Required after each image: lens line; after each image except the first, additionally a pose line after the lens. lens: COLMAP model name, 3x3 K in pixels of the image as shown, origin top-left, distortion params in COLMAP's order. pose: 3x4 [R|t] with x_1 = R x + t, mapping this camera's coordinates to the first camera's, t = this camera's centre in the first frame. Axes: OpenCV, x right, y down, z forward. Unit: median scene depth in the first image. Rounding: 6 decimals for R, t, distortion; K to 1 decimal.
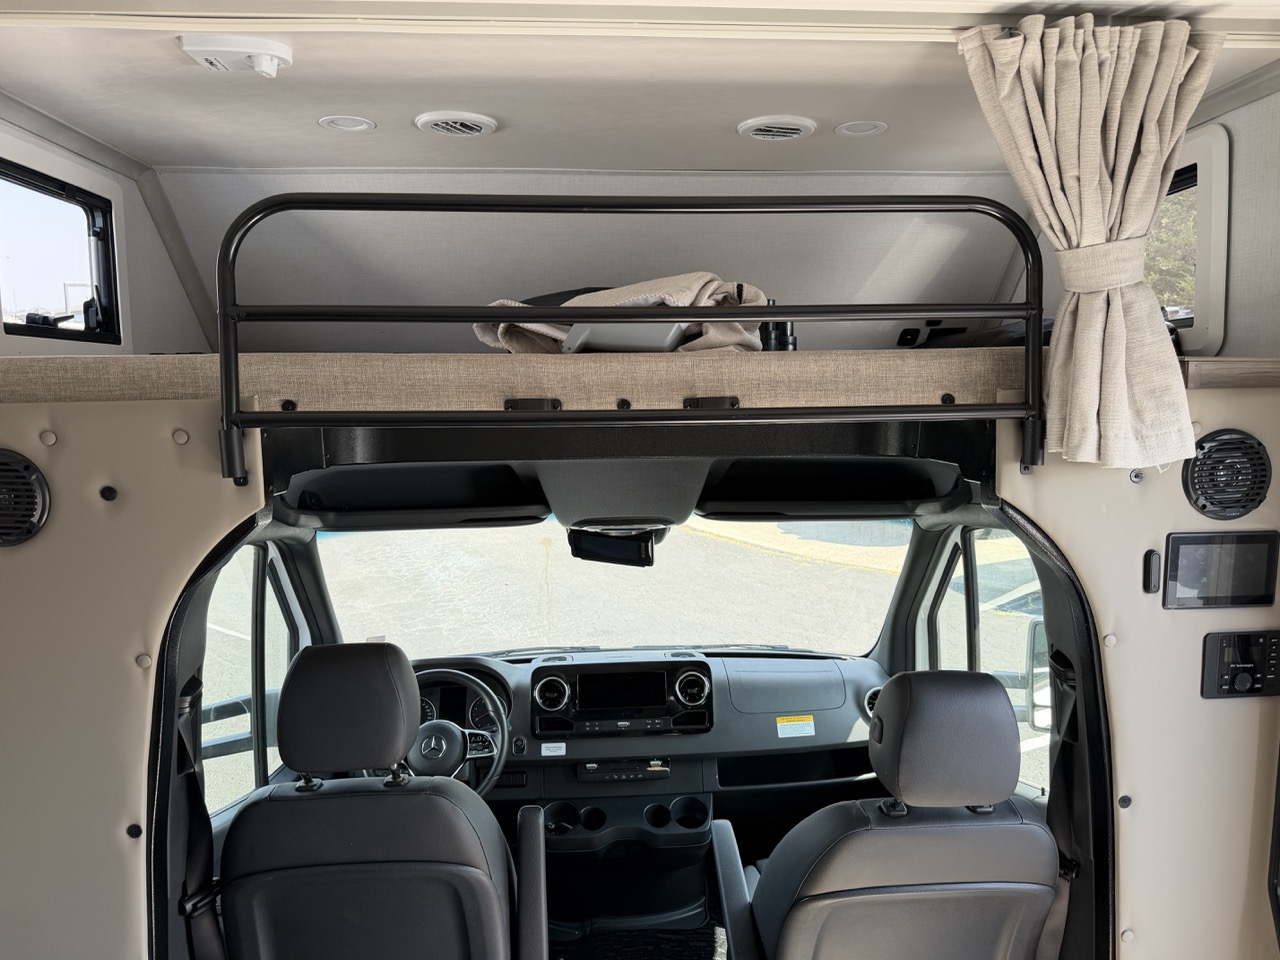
lens RADIAL K [[1185.9, 0, 719.1], [0, 1185.9, 479.6], [0, 0, 1]] dist [0.193487, -0.422069]
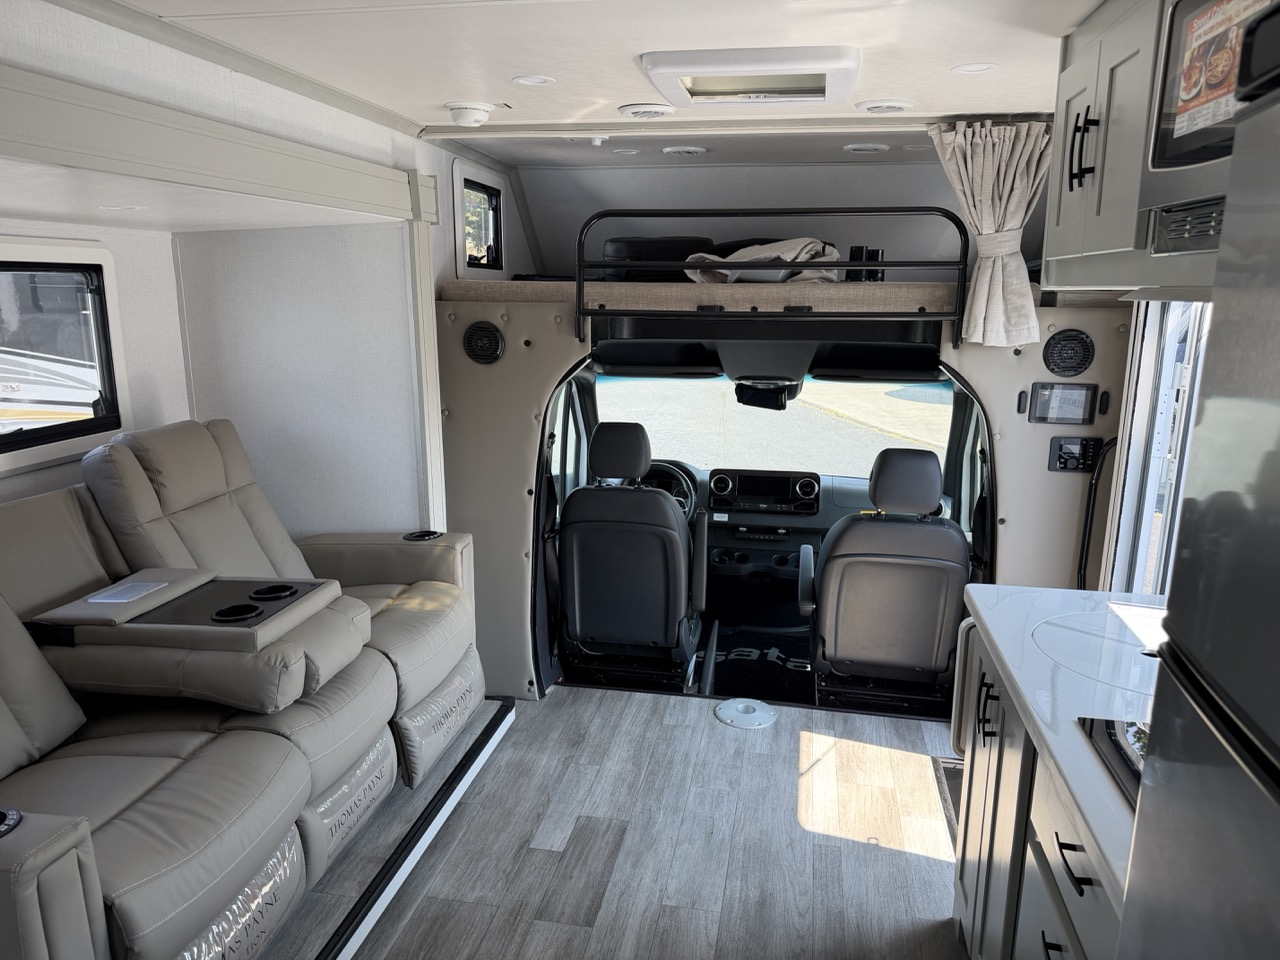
lens RADIAL K [[900.1, 0, 612.6], [0, 900.1, 478.3], [0, 0, 1]] dist [0.063364, -0.002664]
pose [[0.960122, 0.075966, -0.269063, 0.126090], [-0.042812, 0.990976, 0.127018, 0.038416], [0.276284, -0.110434, 0.954710, -0.587111]]
